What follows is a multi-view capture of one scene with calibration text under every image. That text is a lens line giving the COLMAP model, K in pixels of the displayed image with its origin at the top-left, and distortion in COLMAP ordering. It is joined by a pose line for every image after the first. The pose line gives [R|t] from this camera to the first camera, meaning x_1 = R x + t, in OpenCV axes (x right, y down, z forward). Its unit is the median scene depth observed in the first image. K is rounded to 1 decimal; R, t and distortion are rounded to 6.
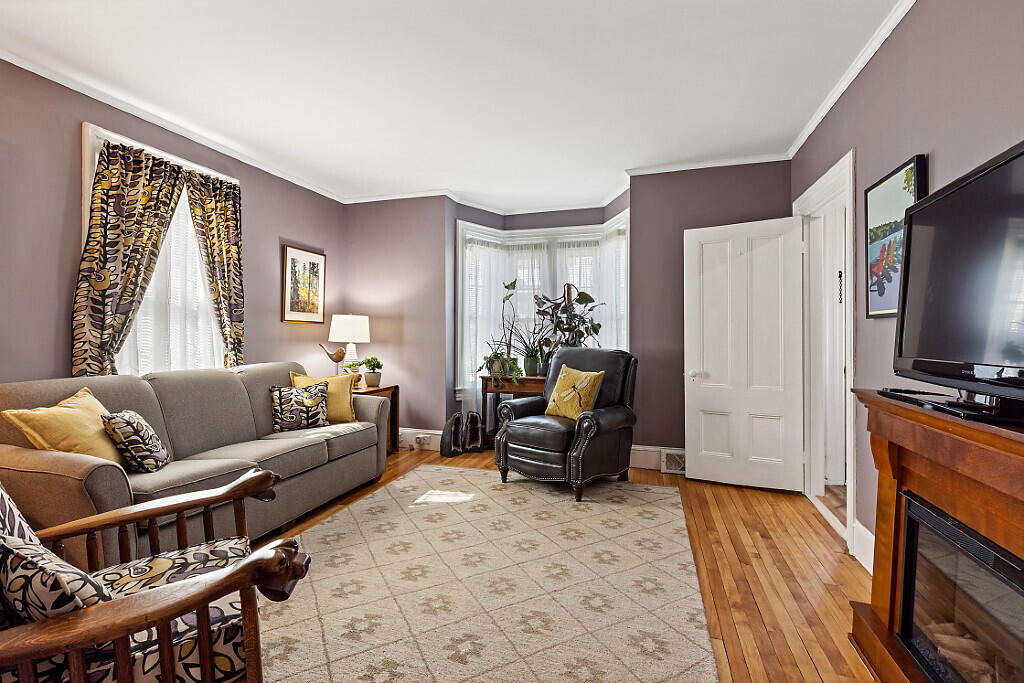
lens RADIAL K [[469.3, 0, 505.4], [0, 469.3, 337.5], [0, 0, 1]] dist [0.005928, 0.000072]
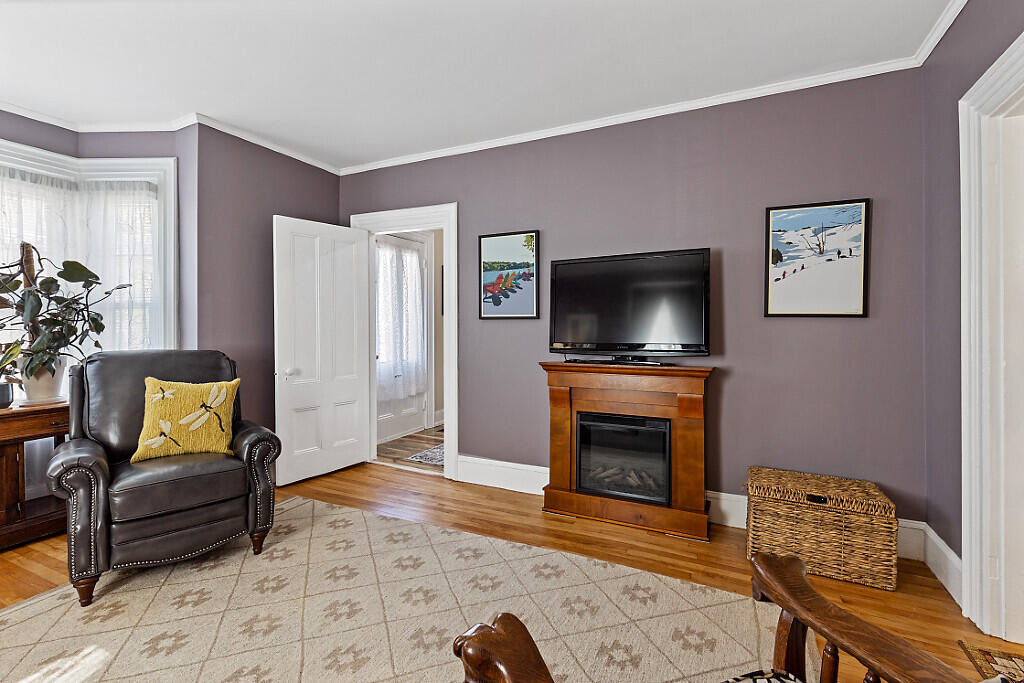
lens RADIAL K [[469.3, 0, 508.7], [0, 469.3, 332.4], [0, 0, 1]] dist [0.005928, 0.000072]
pose [[0.142550, -0.011961, 0.989715, -0.531928], [0.006141, 0.999918, 0.011200, -0.010398], [-0.989769, 0.004482, 0.142612, 0.497720]]
